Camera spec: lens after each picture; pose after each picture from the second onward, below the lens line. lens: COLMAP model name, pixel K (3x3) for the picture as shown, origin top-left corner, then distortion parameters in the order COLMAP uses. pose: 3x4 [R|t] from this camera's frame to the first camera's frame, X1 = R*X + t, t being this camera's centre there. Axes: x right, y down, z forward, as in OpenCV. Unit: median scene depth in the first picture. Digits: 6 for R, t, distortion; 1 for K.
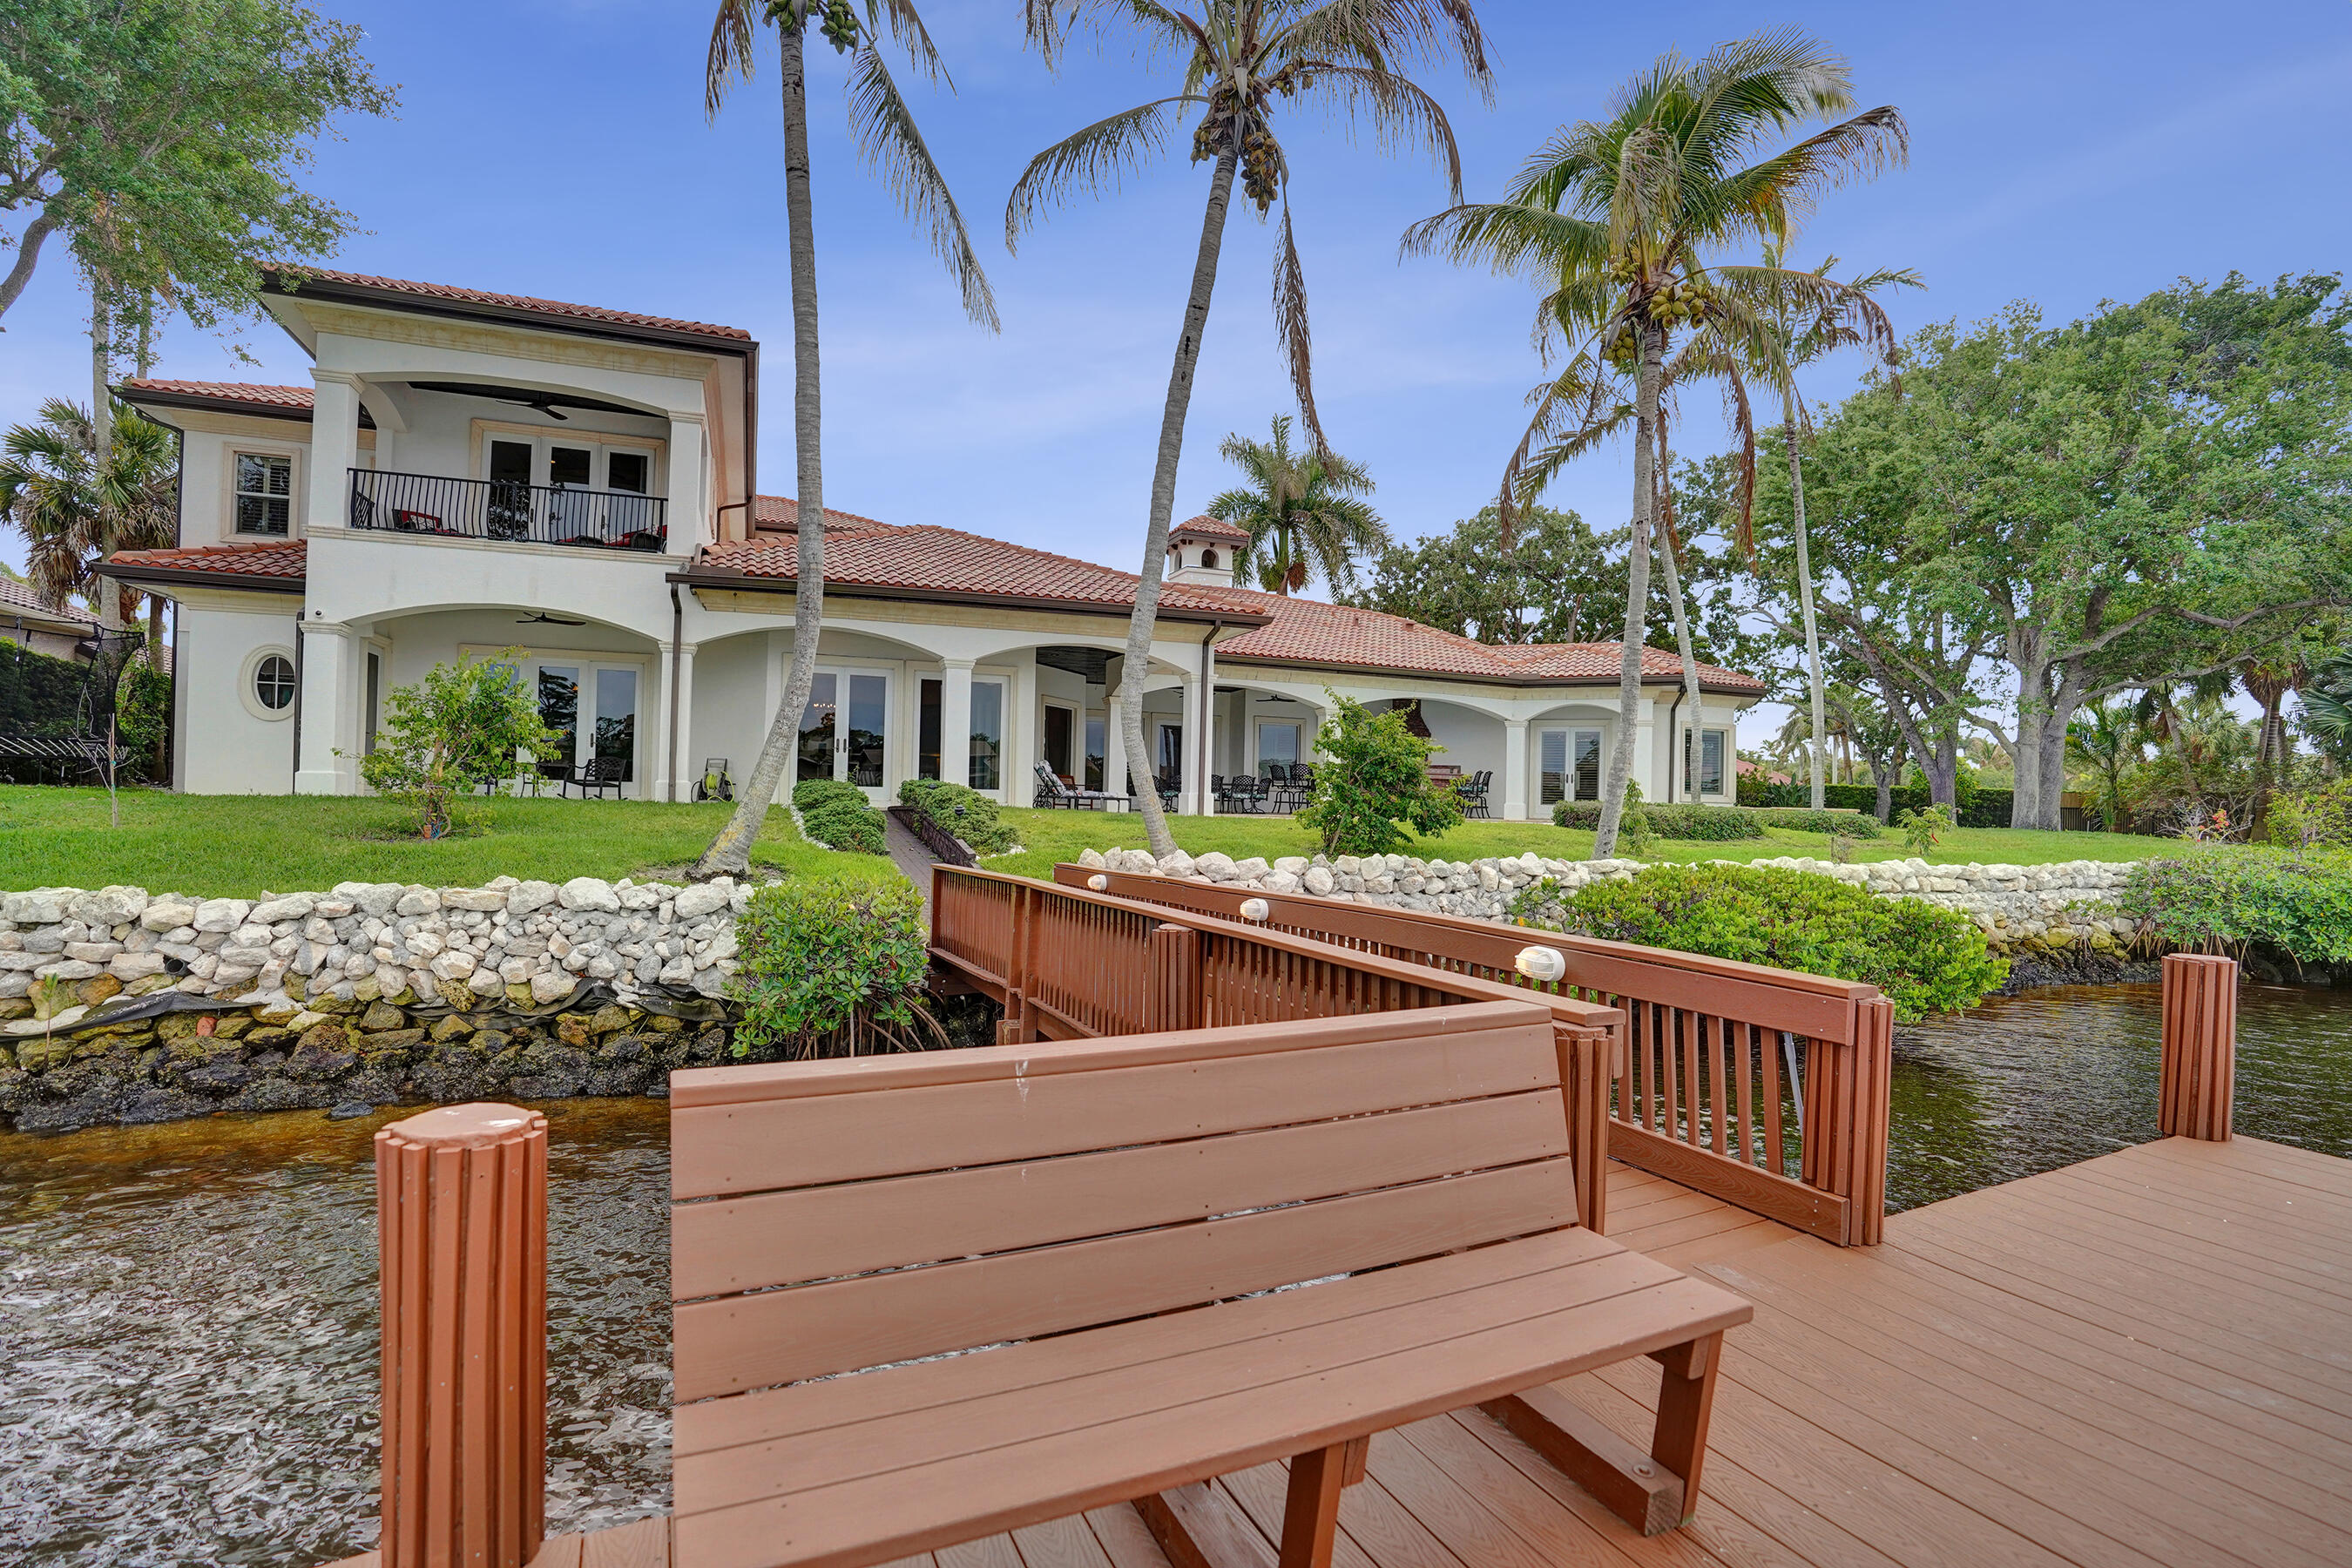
lens RADIAL K [[1097.6, 0, 1168.3], [0, 1097.6, 788.1], [0, 0, 1]] dist [-0.070939, 0.027808]
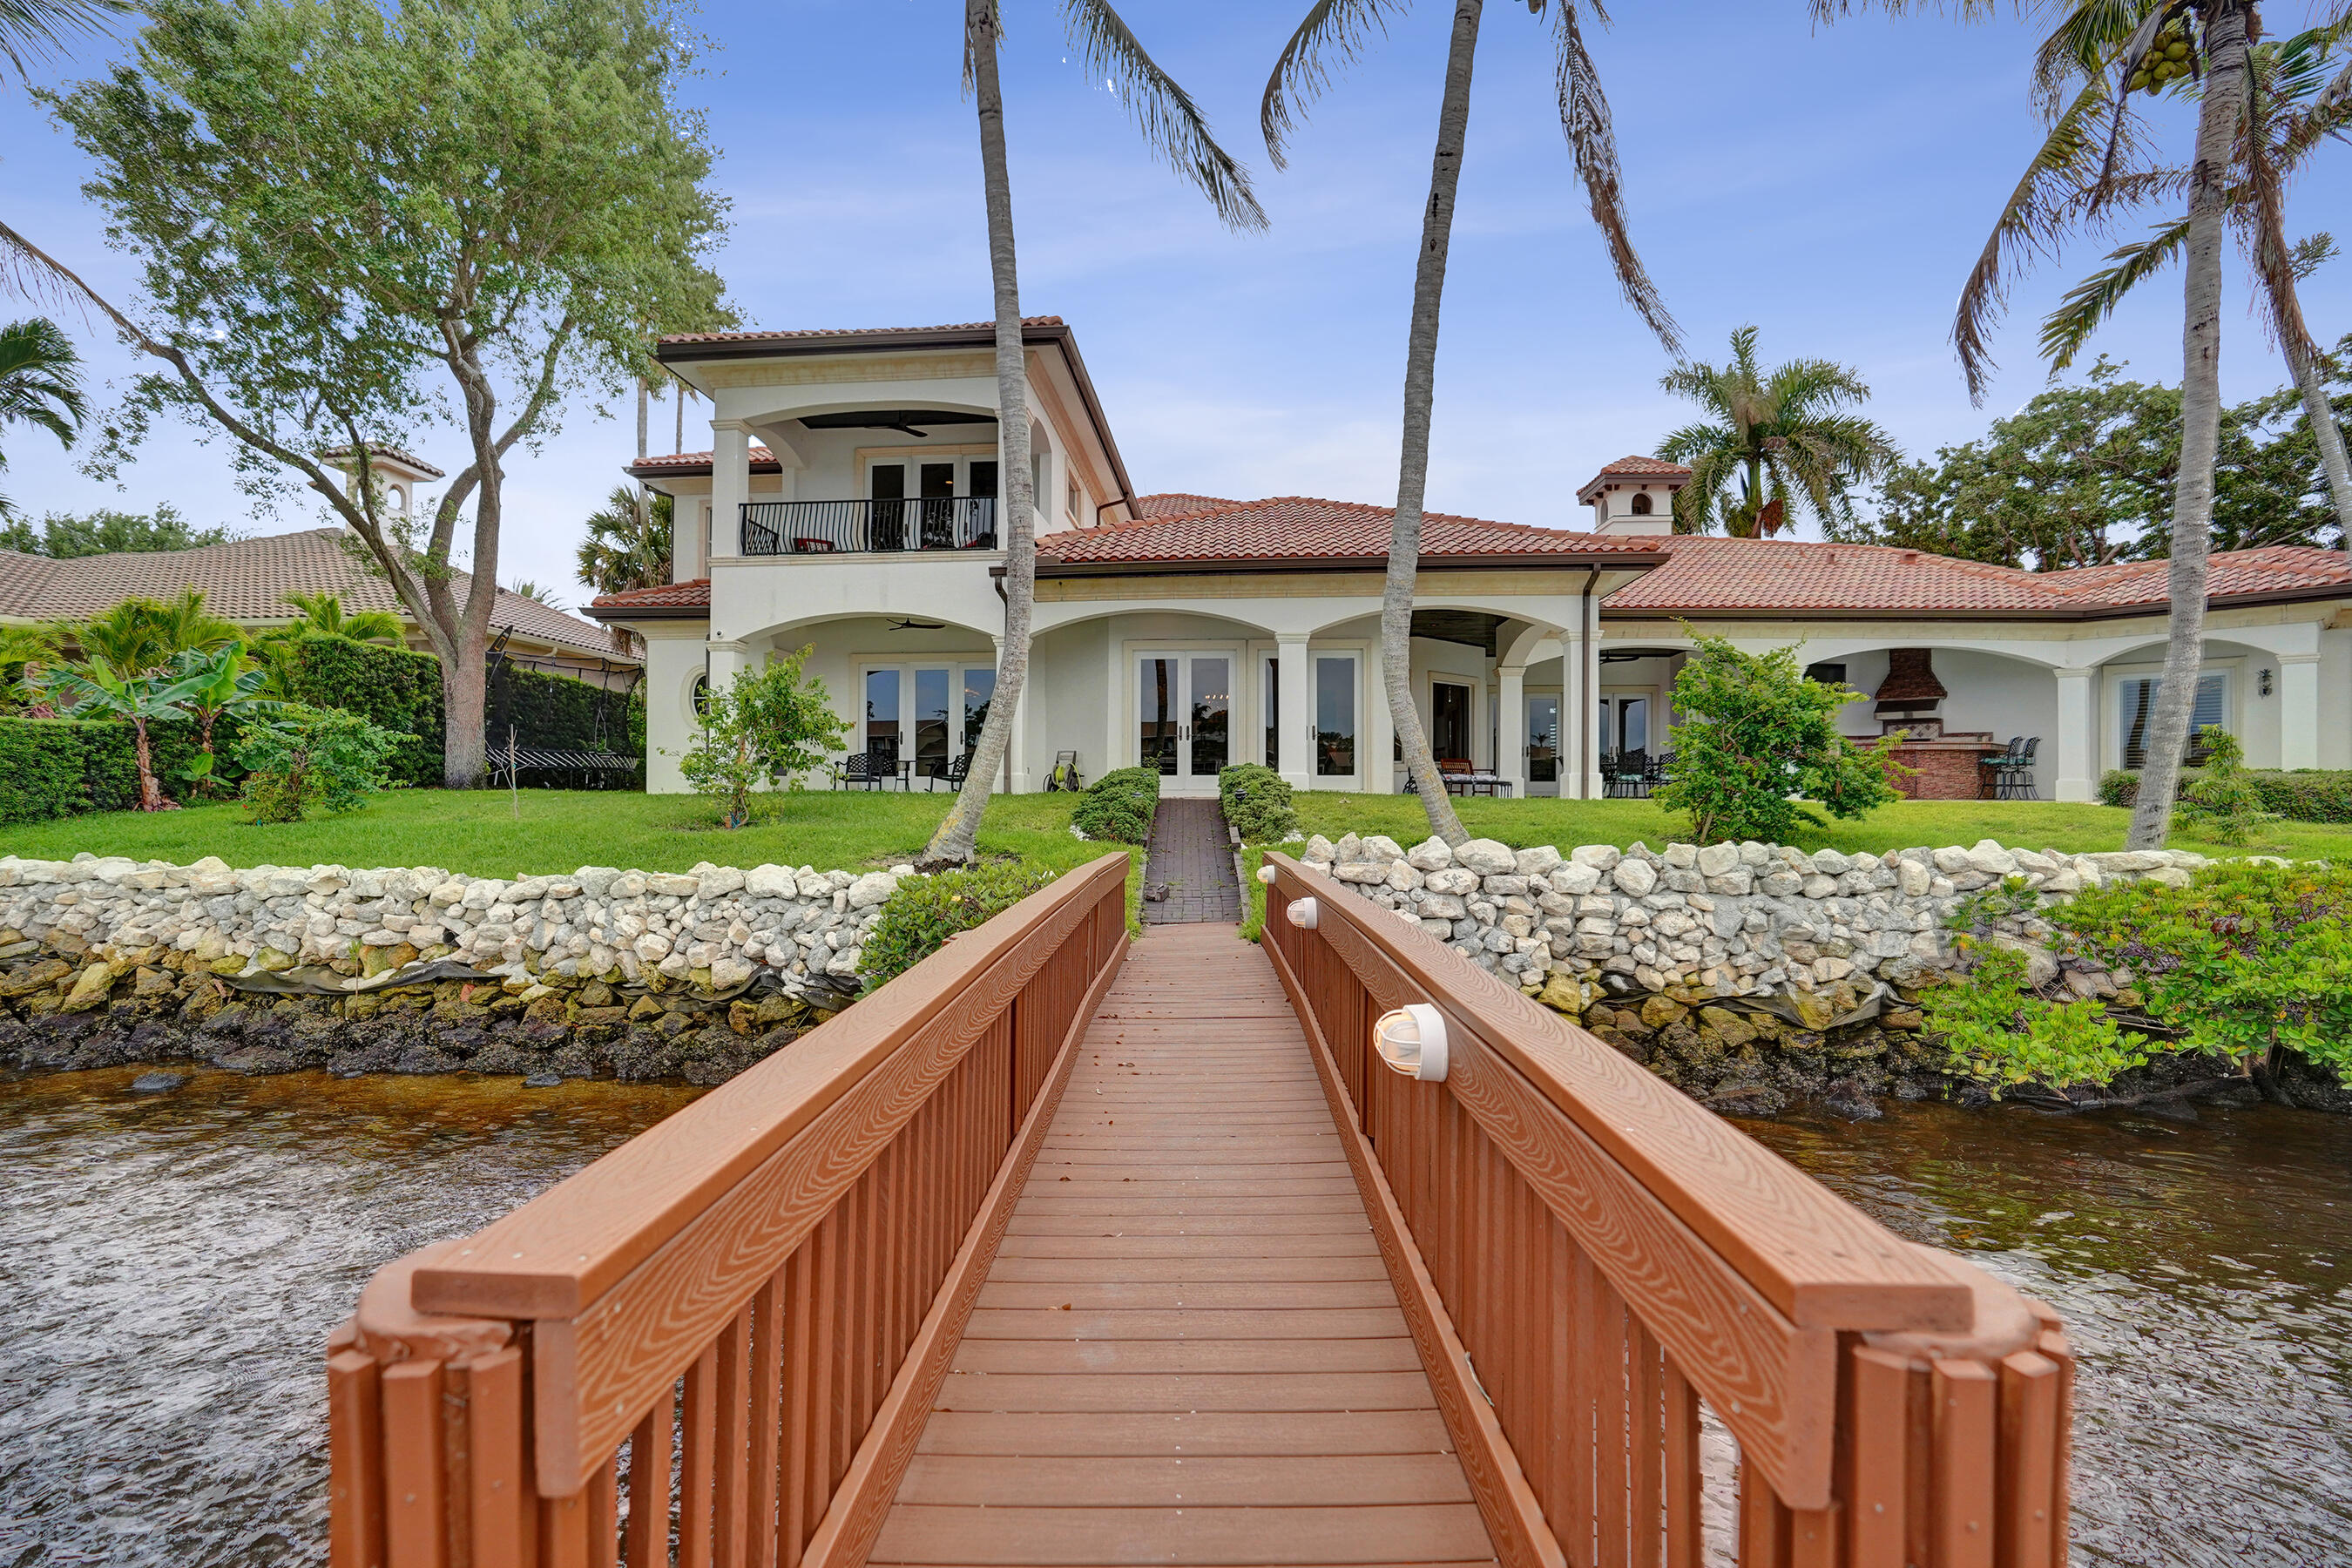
lens RADIAL K [[1097.6, 0, 1168.3], [0, 1097.6, 788.1], [0, 0, 1]] dist [-0.070939, 0.027808]
pose [[0.902185, -0.021116, -0.430831, 0.158043], [0.022577, 0.999744, -0.001722, 0.016685], [0.430757, -0.008173, 0.902431, 0.183465]]
